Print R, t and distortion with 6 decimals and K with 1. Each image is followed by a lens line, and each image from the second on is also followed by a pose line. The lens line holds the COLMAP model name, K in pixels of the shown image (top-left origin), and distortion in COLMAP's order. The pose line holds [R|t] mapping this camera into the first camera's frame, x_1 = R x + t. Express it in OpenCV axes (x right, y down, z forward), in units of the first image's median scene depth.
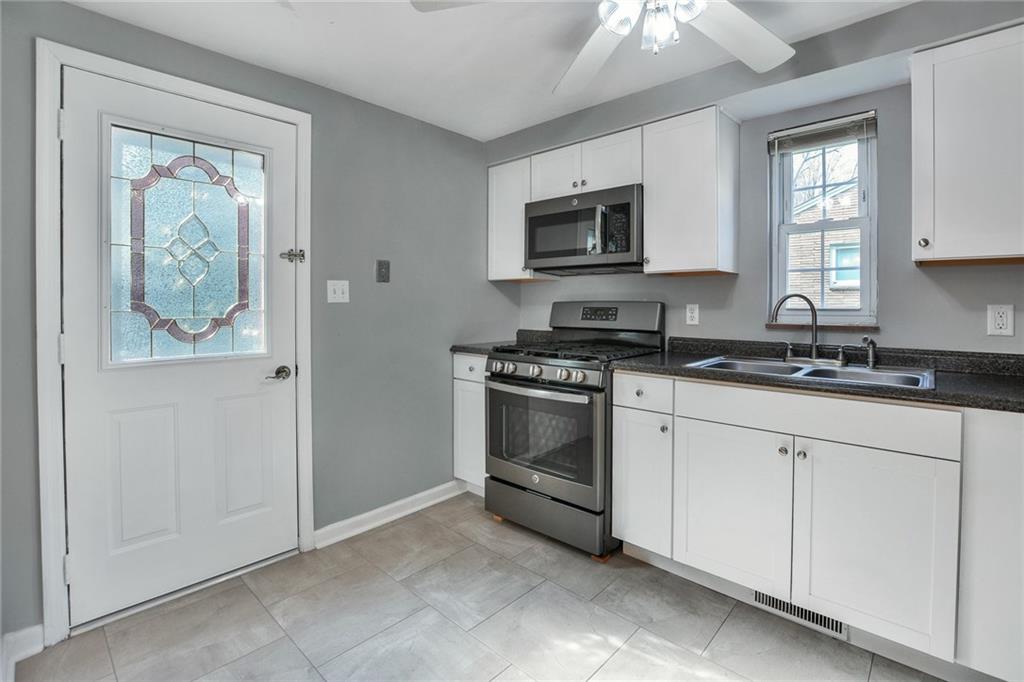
lens RADIAL K [[471.3, 0, 531.1], [0, 471.3, 308.9], [0, 0, 1]] dist [-0.030935, 0.000589]
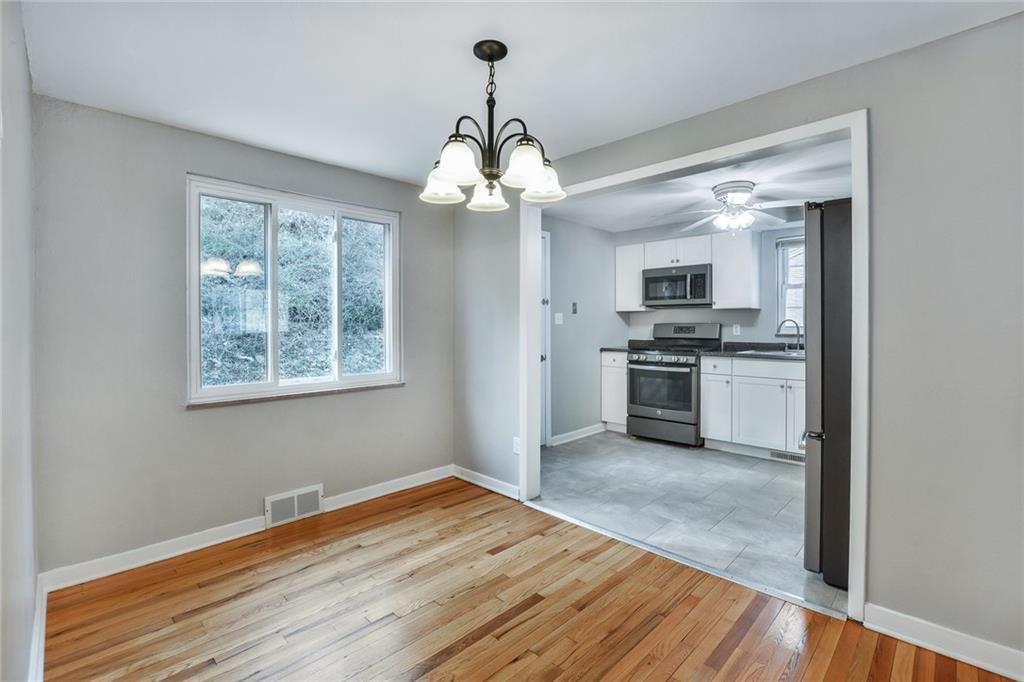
lens RADIAL K [[464.6, 0, 527.1], [0, 464.6, 325.0], [0, 0, 1]] dist [-0.029940, 0.000577]
pose [[0.999113, -0.004615, -0.041857, -0.461072], [0.004247, 0.999952, -0.008868, 0.005602], [0.041896, 0.008682, 0.999084, -0.981373]]
